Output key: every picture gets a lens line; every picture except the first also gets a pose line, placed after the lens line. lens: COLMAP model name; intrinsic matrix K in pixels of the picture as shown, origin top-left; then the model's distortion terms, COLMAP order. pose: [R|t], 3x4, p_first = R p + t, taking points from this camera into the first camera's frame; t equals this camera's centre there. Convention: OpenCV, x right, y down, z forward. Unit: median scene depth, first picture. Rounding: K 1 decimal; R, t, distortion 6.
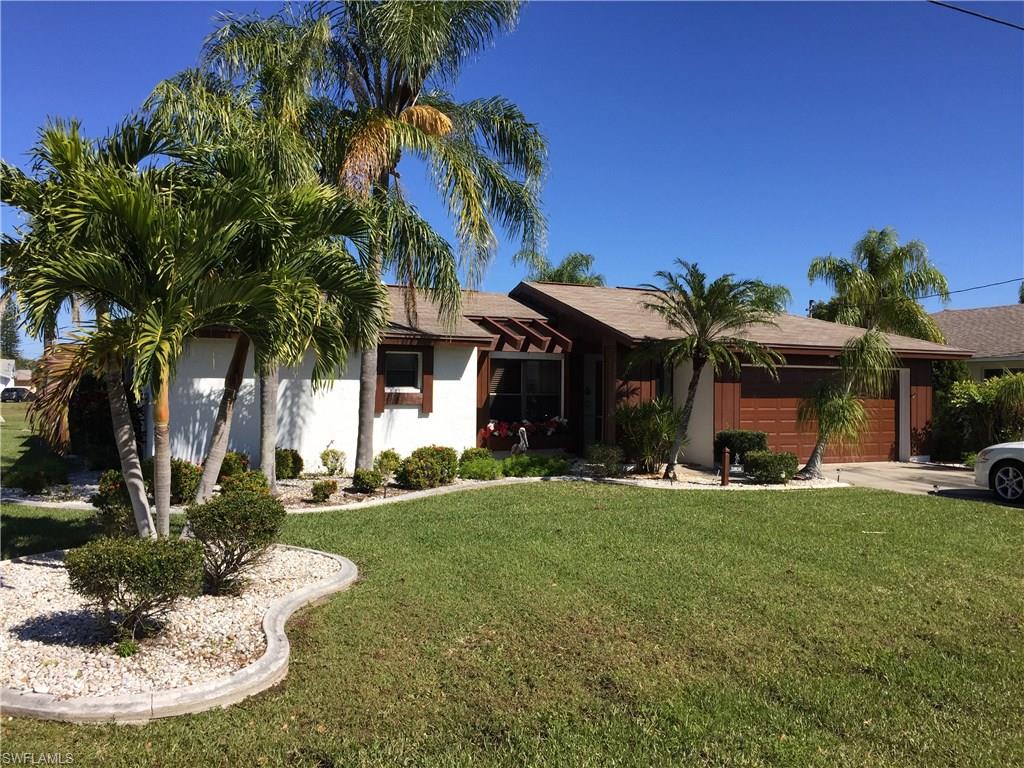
lens RADIAL K [[876.2, 0, 514.3], [0, 876.2, 384.7], [0, 0, 1]] dist [0.079522, -0.107239]
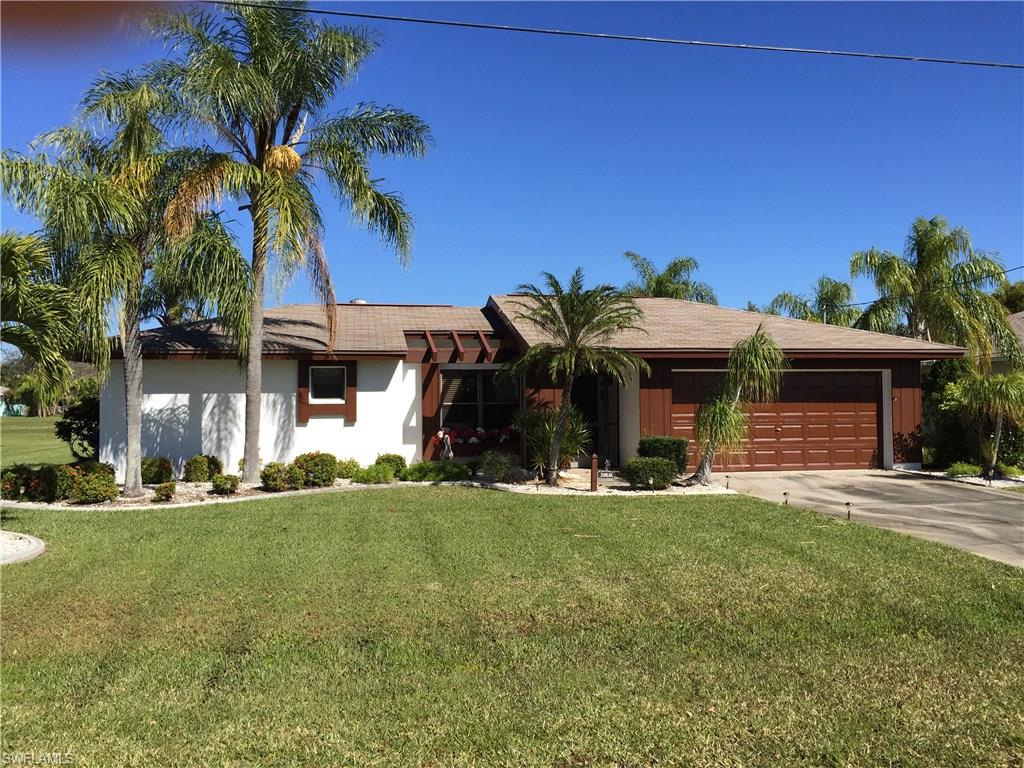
lens RADIAL K [[876.2, 0, 514.3], [0, 876.2, 384.7], [0, 0, 1]] dist [0.079522, -0.107239]
pose [[0.965980, -0.020388, -0.257811, 0.375359], [0.017816, 0.999766, -0.012309, 0.002804], [0.258002, 0.007297, 0.966117, 0.002488]]
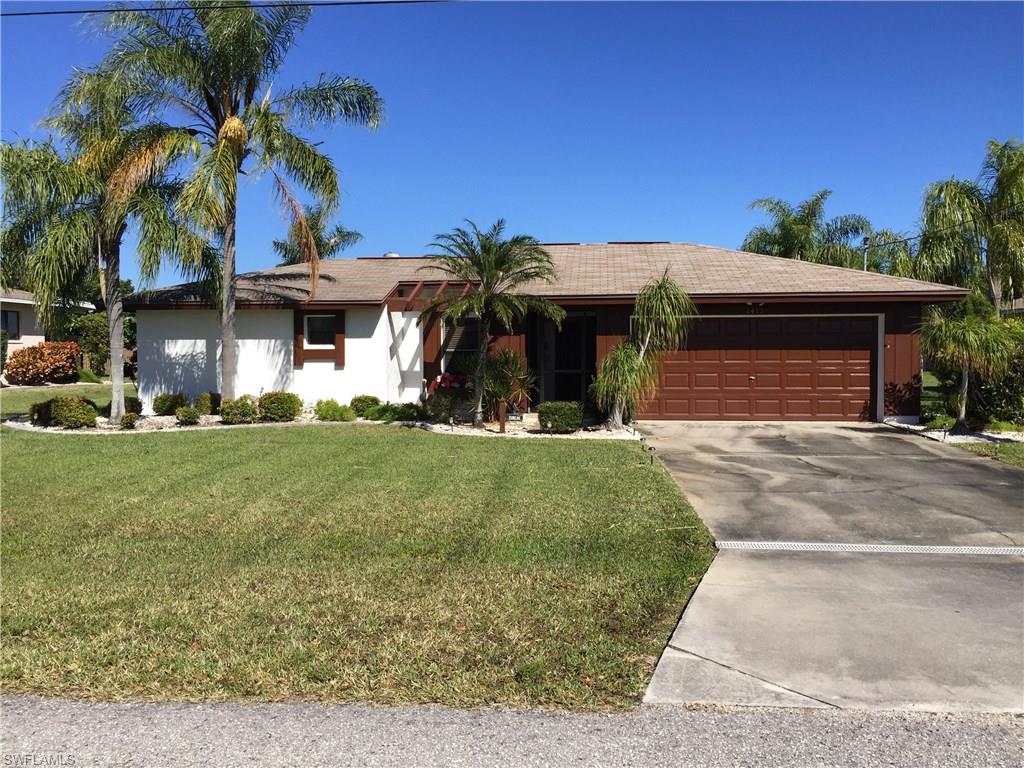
lens RADIAL K [[876.2, 0, 514.3], [0, 876.2, 384.7], [0, 0, 1]] dist [0.079522, -0.107239]
pose [[0.851731, 0.008539, -0.523910, 0.729385], [0.014915, 0.999067, 0.040530, 0.012584], [0.523767, -0.042335, 0.850809, 0.104287]]
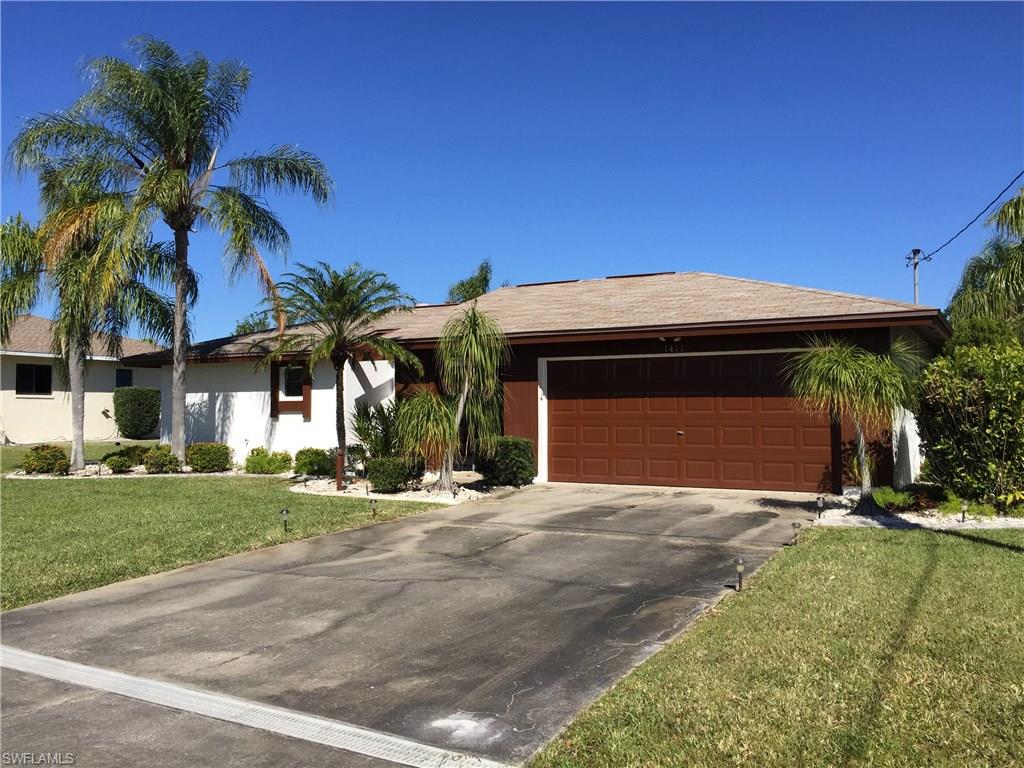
lens RADIAL K [[876.2, 0, 514.3], [0, 876.2, 384.7], [0, 0, 1]] dist [0.079522, -0.107239]
pose [[0.566384, -0.037594, -0.823284, 1.028225], [0.016577, 0.999277, -0.034226, 0.032620], [0.823975, 0.005737, 0.566597, 0.560573]]
